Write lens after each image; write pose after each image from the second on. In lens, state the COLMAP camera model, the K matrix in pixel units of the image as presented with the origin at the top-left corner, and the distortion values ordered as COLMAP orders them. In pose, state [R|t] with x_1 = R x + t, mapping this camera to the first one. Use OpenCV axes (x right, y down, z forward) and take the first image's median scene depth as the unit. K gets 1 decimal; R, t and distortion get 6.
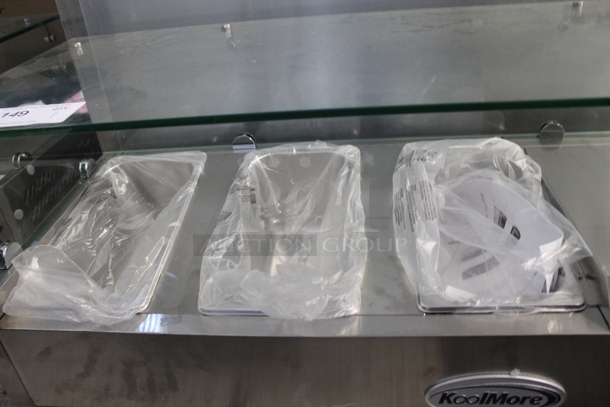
lens RADIAL K [[513.8, 0, 307.3], [0, 513.8, 203.8], [0, 0, 1]] dist [-0.137257, 0.088023]
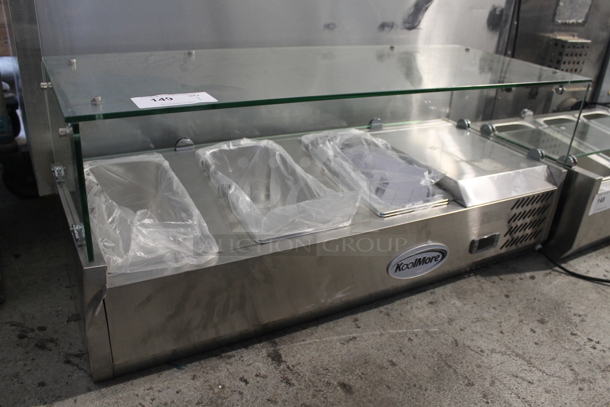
lens RADIAL K [[513.8, 0, 305.6], [0, 513.8, 204.8], [0, 0, 1]] dist [-0.137257, 0.088023]
pose [[0.814242, -0.117446, 0.568522, -0.731800], [0.169210, 0.984812, -0.038899, 0.150045], [-0.555319, 0.127873, 0.821748, -0.217001]]
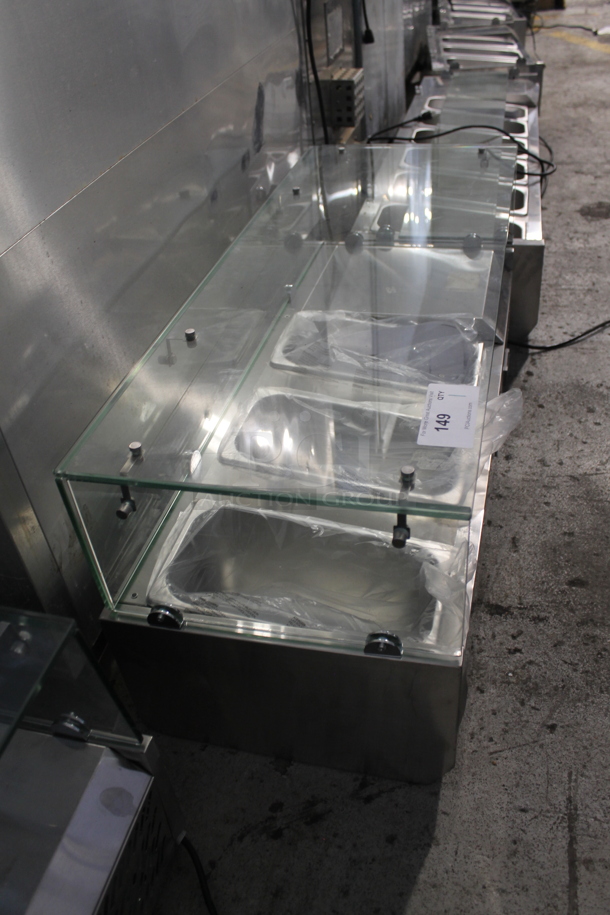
lens RADIAL K [[770.8, 0, 302.3], [0, 770.8, 455.0], [0, 0, 1]] dist [-0.137257, 0.088023]
pose [[0.172169, -0.549747, 0.817396, -1.298647], [0.570521, 0.732097, 0.372209, -0.579951], [-0.803034, 0.402258, 0.439687, 0.378030]]
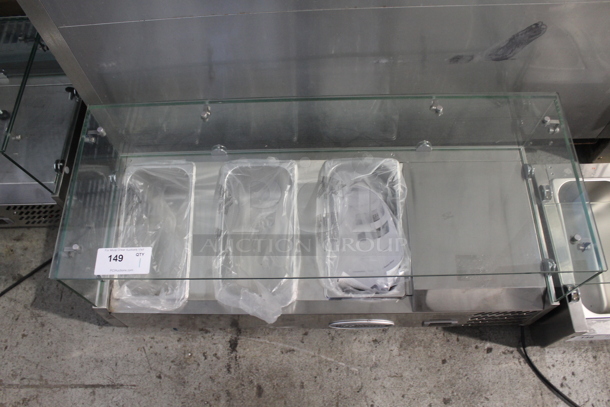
lens RADIAL K [[513.8, 0, 302.4], [0, 513.8, 206.1], [0, 0, 1]] dist [-0.137257, 0.088023]
pose [[0.994766, -0.062399, 0.080914, -0.016503], [0.009319, 0.843983, 0.536289, -0.922960], [-0.101754, -0.532728, 0.840147, -0.406319]]
